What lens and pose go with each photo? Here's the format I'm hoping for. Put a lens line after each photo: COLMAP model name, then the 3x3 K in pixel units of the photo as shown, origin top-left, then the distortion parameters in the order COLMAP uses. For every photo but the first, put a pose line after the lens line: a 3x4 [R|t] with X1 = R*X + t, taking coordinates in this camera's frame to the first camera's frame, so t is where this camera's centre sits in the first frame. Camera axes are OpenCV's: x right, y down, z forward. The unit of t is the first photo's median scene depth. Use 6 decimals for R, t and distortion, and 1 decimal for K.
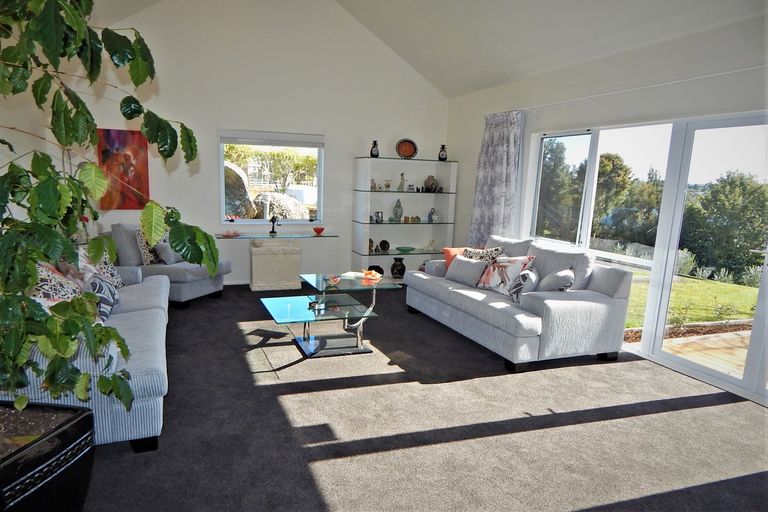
lens RADIAL K [[487.9, 0, 384.0], [0, 487.9, 256.0], [0, 0, 1]] dist [-0.000329, 0.000024]
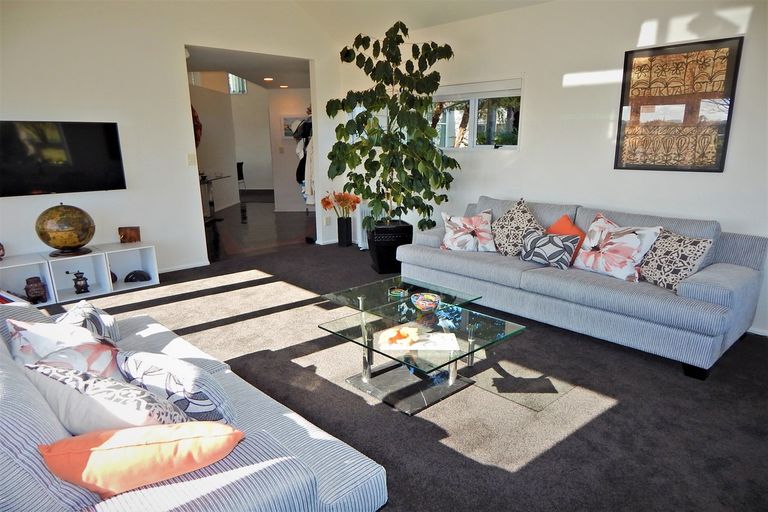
lens RADIAL K [[487.9, 0, 384.0], [0, 487.9, 256.0], [0, 0, 1]] dist [-0.000329, 0.000024]
pose [[-0.919972, 0.065242, -0.386517, 0.187260], [-0.104653, 0.909379, 0.402590, -0.260071], [0.377756, 0.410821, -0.829775, 1.501213]]
